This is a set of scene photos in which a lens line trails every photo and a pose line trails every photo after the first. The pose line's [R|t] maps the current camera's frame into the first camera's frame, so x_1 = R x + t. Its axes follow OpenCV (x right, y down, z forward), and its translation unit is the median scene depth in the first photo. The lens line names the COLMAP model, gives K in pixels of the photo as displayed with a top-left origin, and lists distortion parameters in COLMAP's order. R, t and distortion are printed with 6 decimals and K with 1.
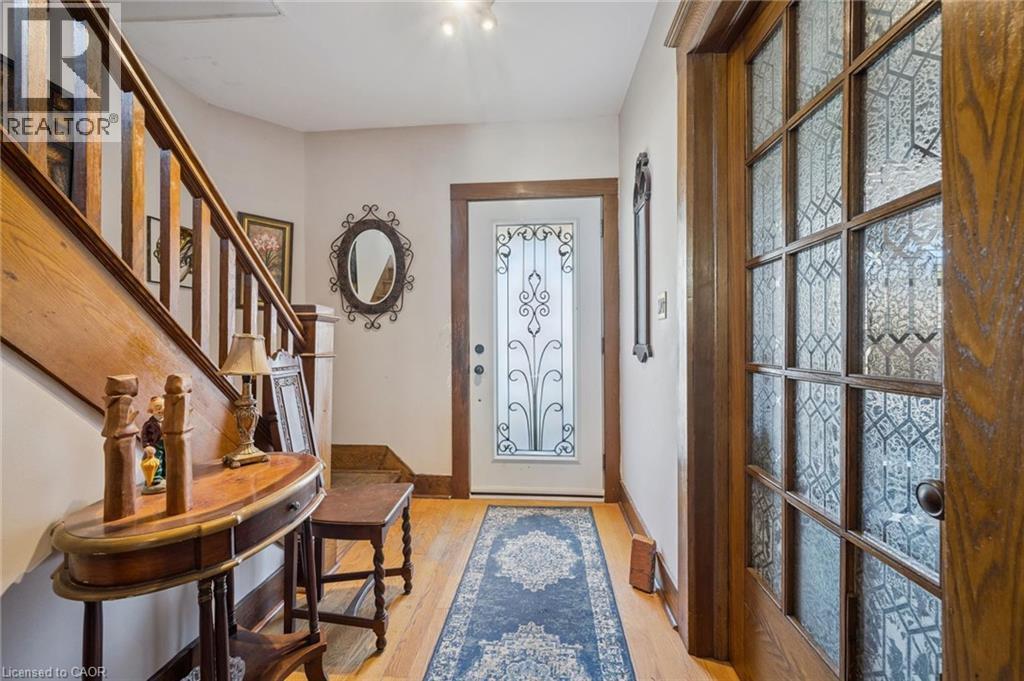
lens RADIAL K [[410.8, 0, 514.3], [0, 410.8, 338.7], [0, 0, 1]] dist [0.002675, 0.000165]
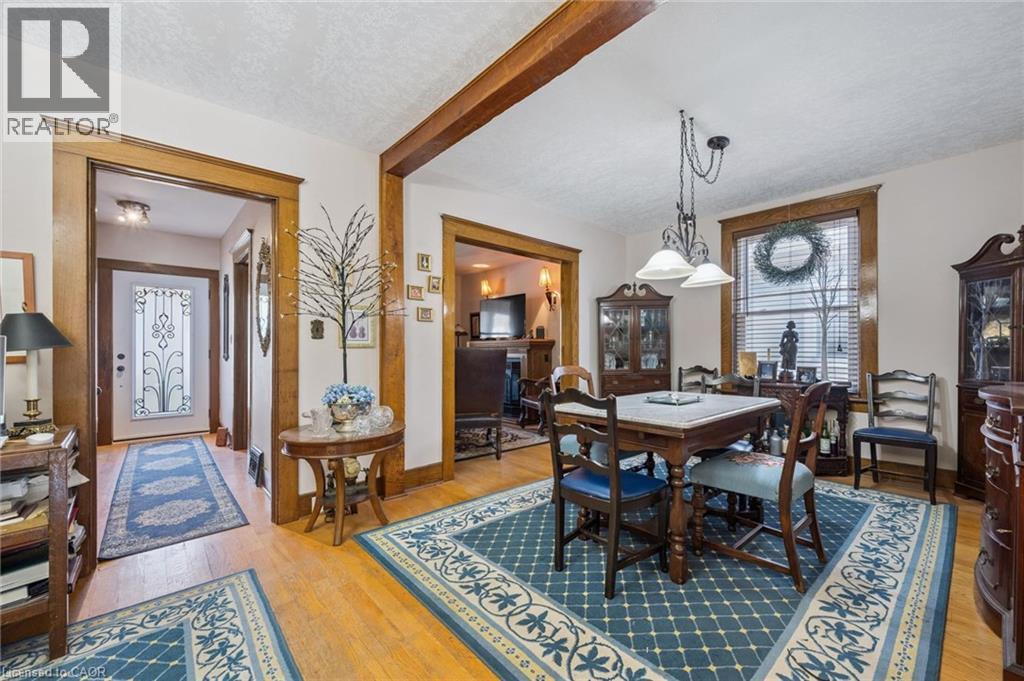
lens RADIAL K [[410.8, 0, 518.8], [0, 410.8, 346.4], [0, 0, 1]] dist [0.002675, 0.000165]
pose [[0.697245, 0.006936, 0.716799, -0.160940], [-0.006752, 0.999972, -0.003108, -0.023400], [-0.716801, -0.002673, 0.697273, -1.407944]]
